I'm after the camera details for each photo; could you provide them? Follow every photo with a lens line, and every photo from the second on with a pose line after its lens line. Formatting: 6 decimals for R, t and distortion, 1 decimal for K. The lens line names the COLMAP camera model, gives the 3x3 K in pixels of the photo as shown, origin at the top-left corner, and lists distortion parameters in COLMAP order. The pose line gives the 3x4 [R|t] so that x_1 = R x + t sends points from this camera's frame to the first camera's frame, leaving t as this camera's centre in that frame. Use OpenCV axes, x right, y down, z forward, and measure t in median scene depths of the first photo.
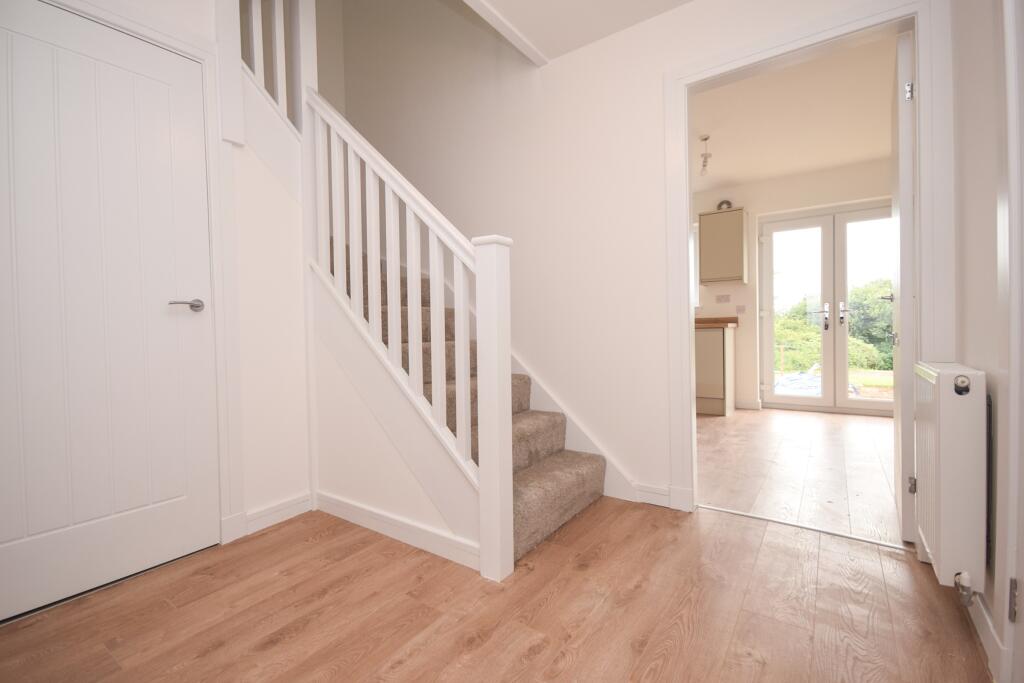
lens RADIAL K [[446.7, 0, 512.1], [0, 446.7, 331.6], [0, 0, 1]] dist [-0.000407, -0.000049]
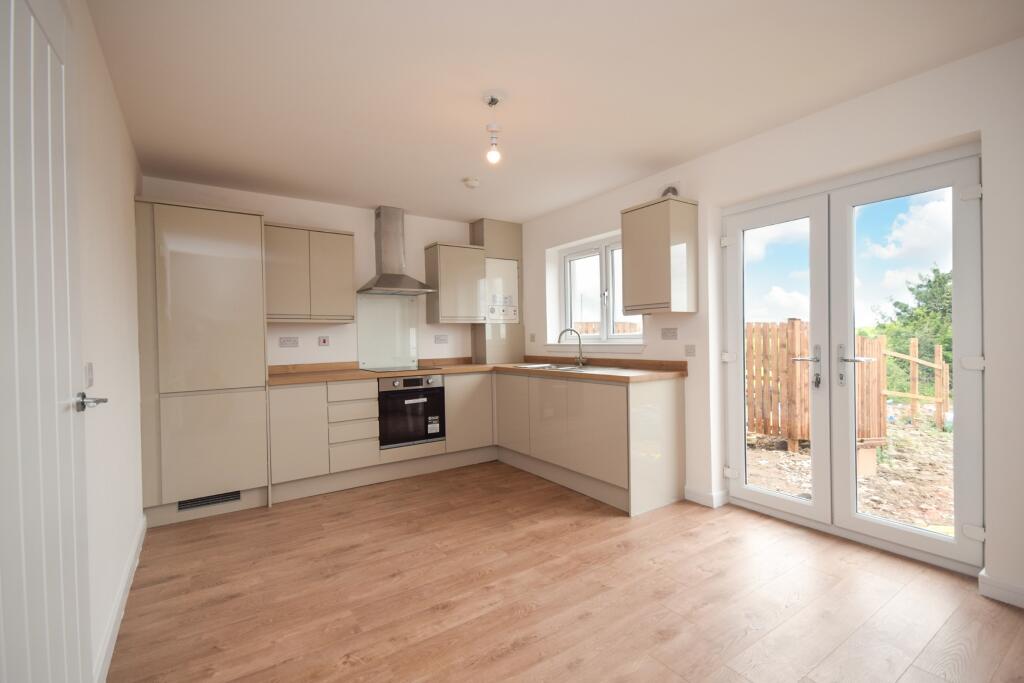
lens RADIAL K [[452.6, 0, 510.9], [0, 452.6, 335.8], [0, 0, 1]] dist [0.002177, 0.000228]
pose [[0.938437, 0.002888, -0.345439, 0.496616], [-0.003595, 0.999993, -0.001405, -0.069442], [0.345432, 0.002561, 0.938440, 0.284776]]
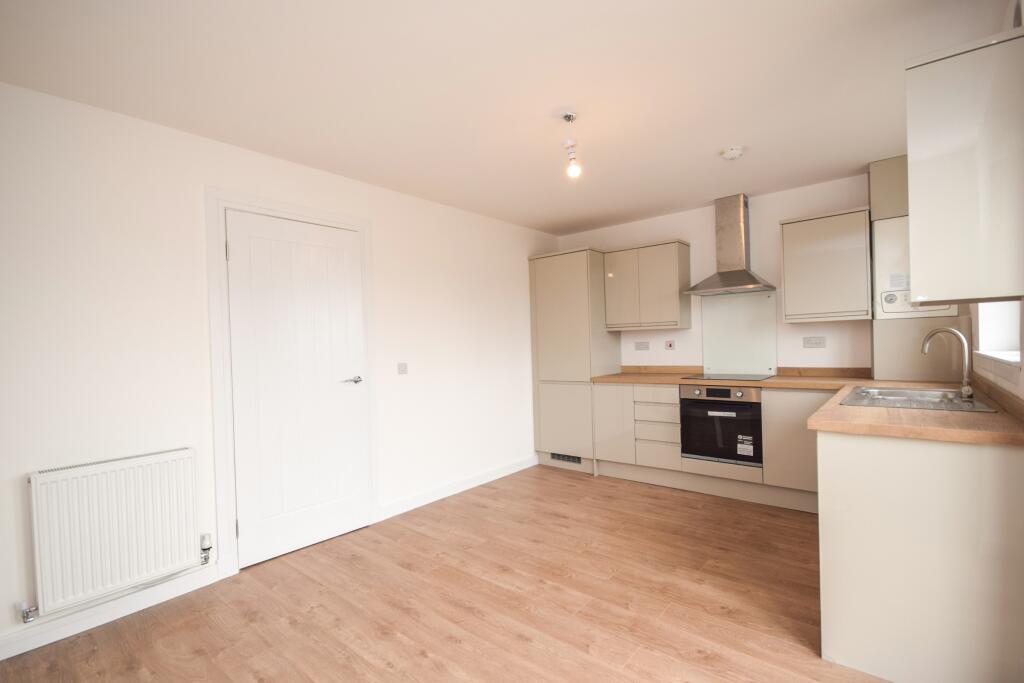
lens RADIAL K [[468.2, 0, 512.0], [0, 468.2, 341.5], [0, 0, 1]] dist [-0.002516, -0.000374]
pose [[-0.076728, 0.019059, -0.996870, 0.819906], [0.027112, 0.999487, 0.017022, -0.090629], [0.996683, -0.025721, -0.077205, 0.703195]]
